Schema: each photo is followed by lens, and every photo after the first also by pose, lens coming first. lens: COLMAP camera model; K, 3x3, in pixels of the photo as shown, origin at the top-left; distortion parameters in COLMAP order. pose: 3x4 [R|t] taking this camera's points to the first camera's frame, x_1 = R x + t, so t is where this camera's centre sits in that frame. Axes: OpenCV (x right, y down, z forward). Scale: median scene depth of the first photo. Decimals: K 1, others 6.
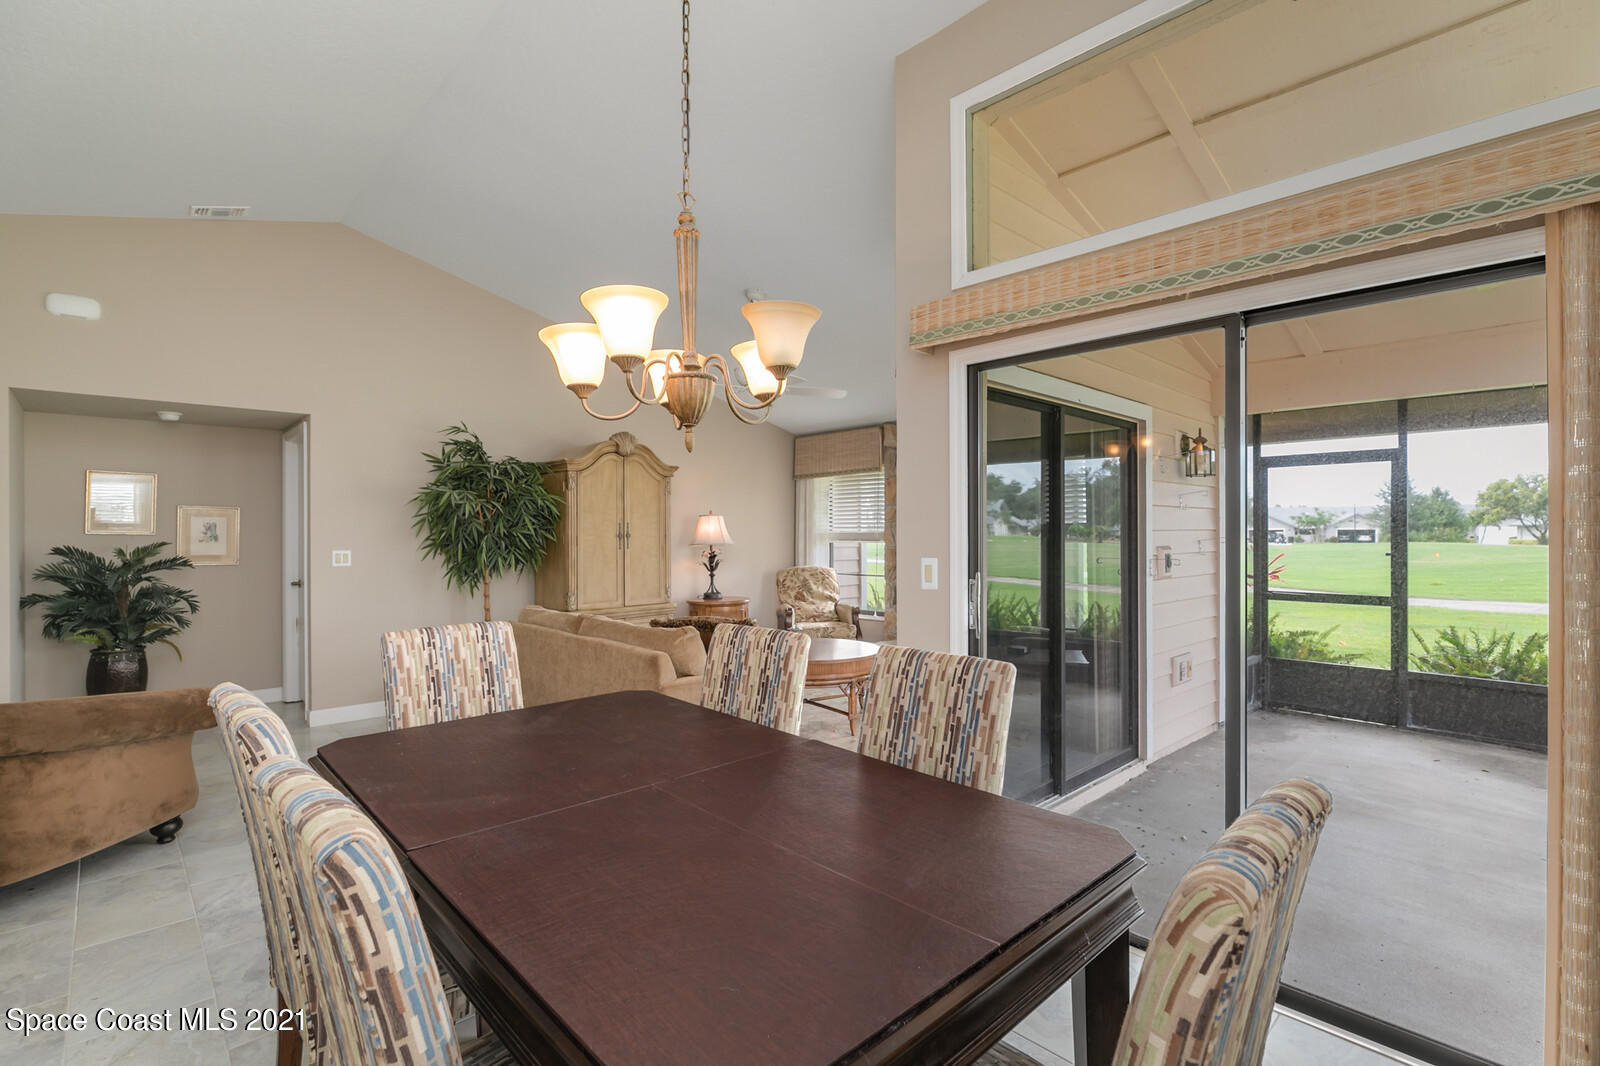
lens RADIAL K [[754.7, 0, 806.9], [0, 754.7, 535.9], [0, 0, 1]] dist [0.000766, 0.000048]
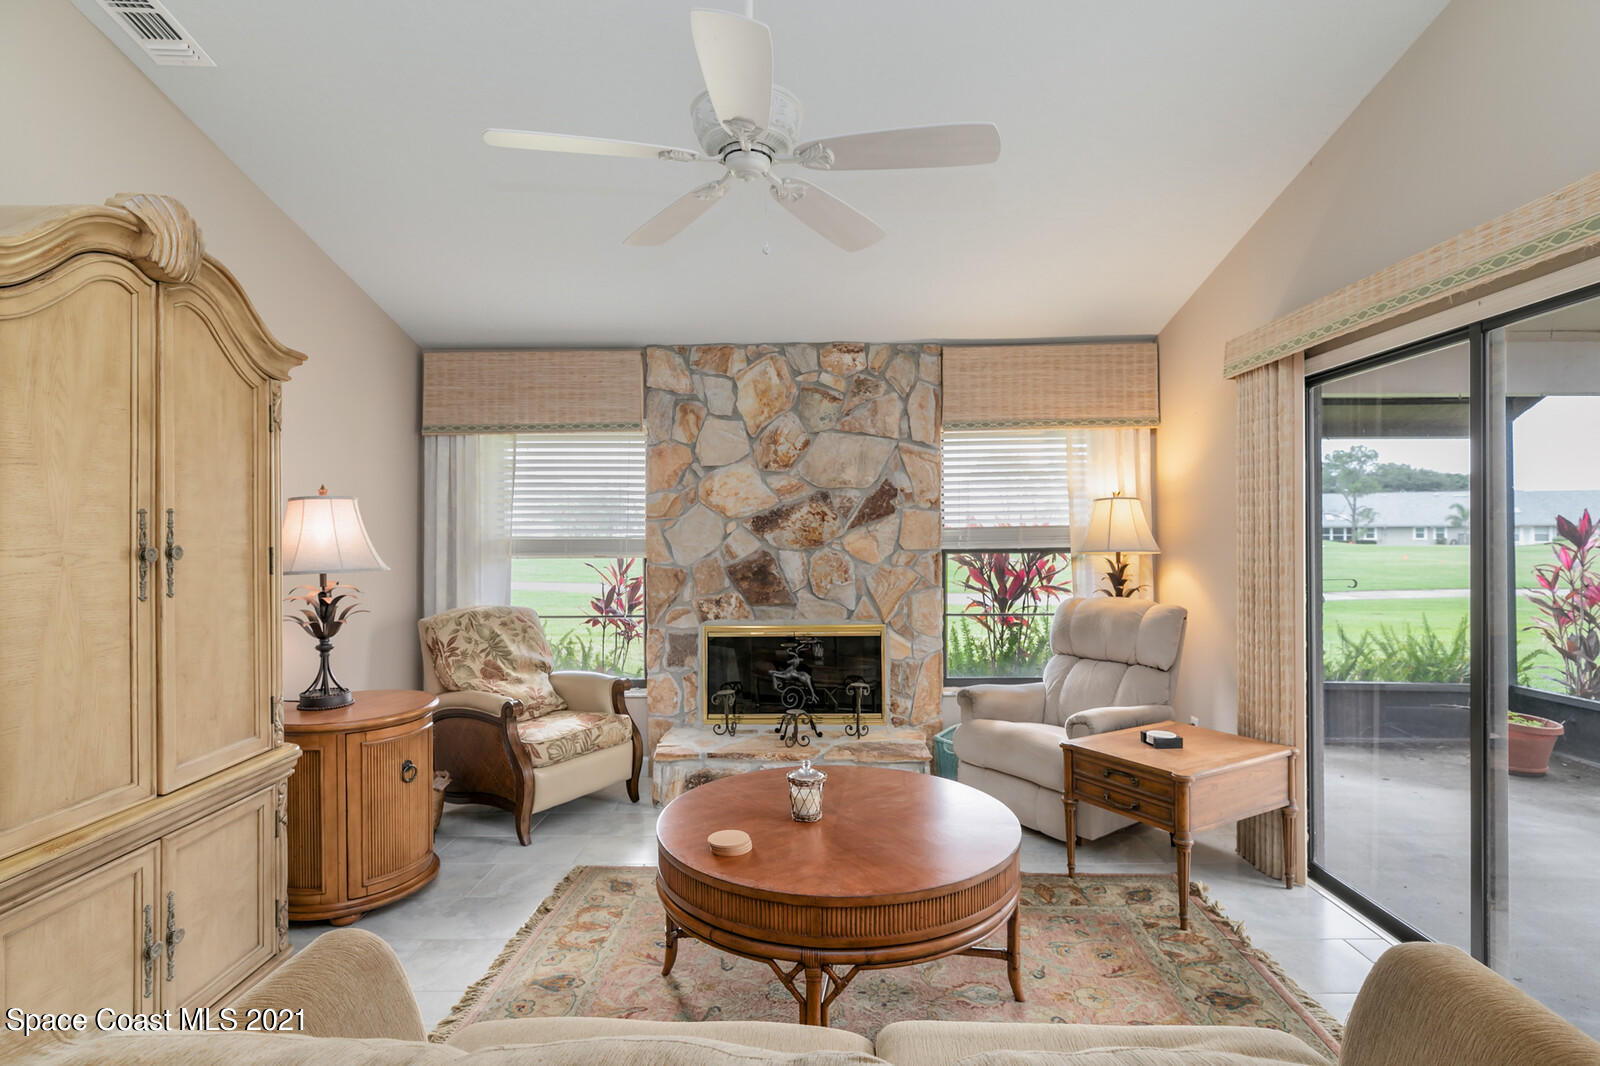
lens RADIAL K [[796.8, 0, 843.7], [0, 796.8, 536.1], [0, 0, 1]] dist [0.002989, -0.002467]
pose [[0.694506, 0.001503, 0.719485, -0.239161], [0.003369, 0.999980, -0.005341, -0.003887], [-0.719479, 0.006133, 0.694487, 0.510196]]
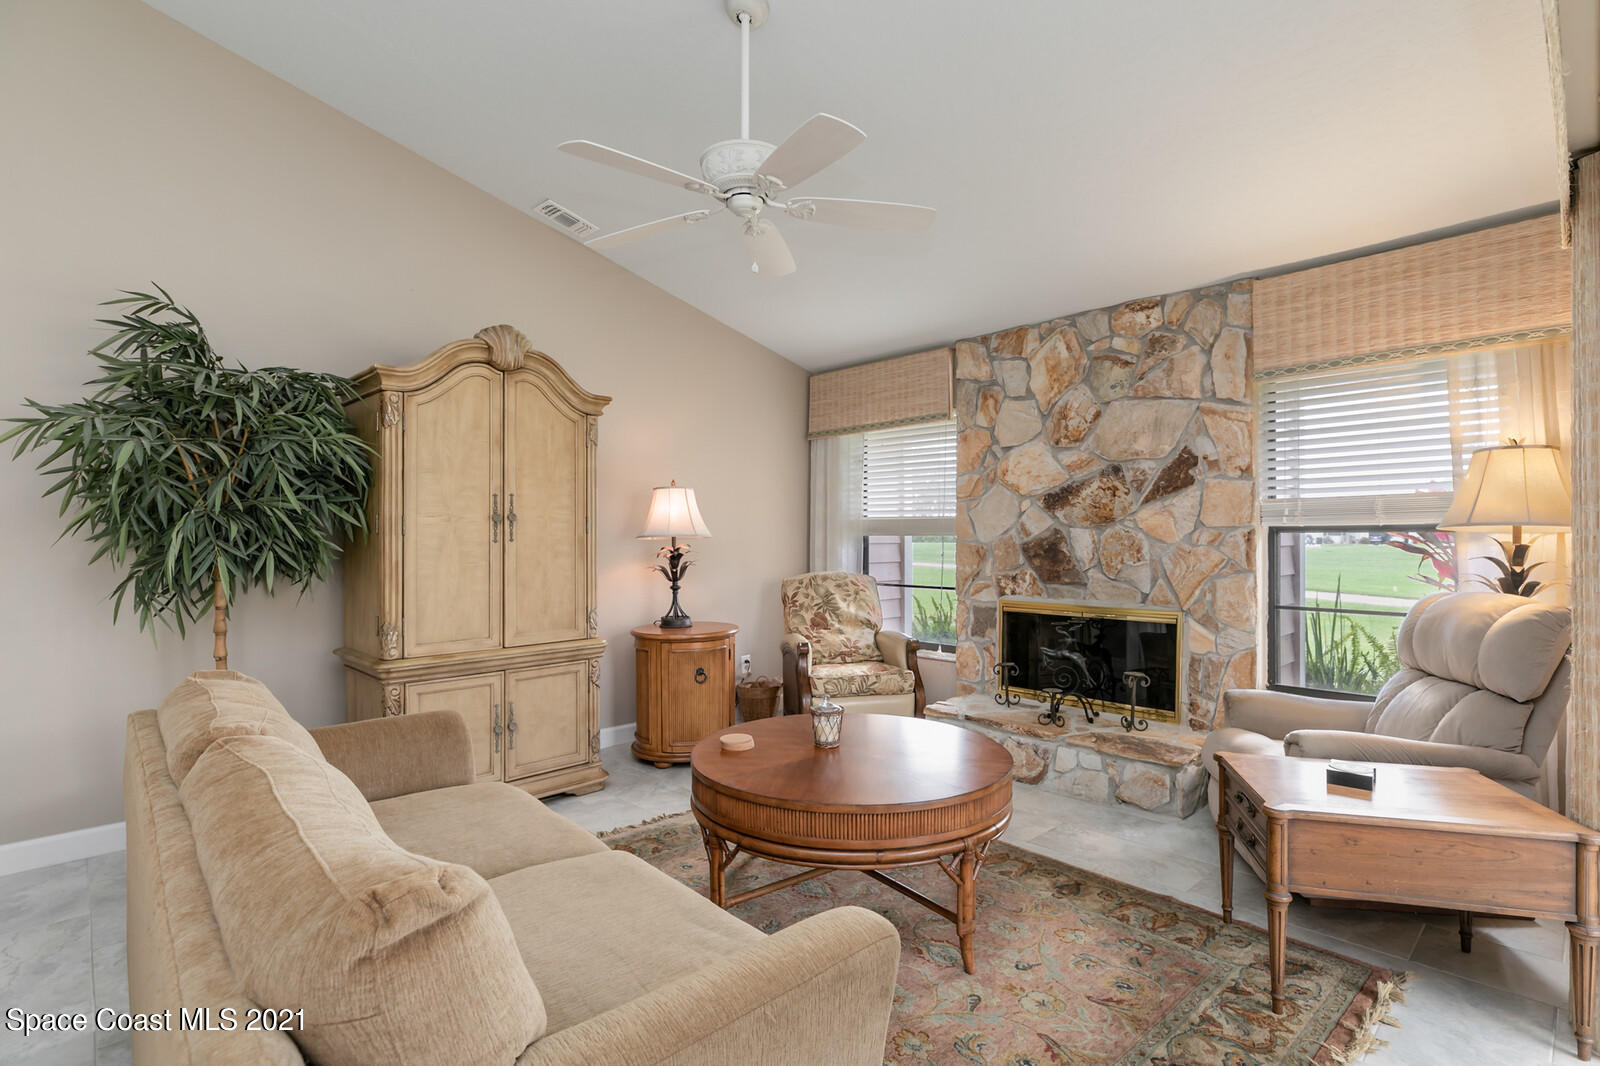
lens RADIAL K [[796.8, 0, 800.8], [0, 796.8, 531.3], [0, 0, 1]] dist [0.002989, -0.002467]
pose [[0.999966, 0.001551, -0.008147, -0.020815], [-0.001598, 0.999982, -0.005777, 0.010614], [0.008138, 0.005790, 0.999950, 0.367281]]
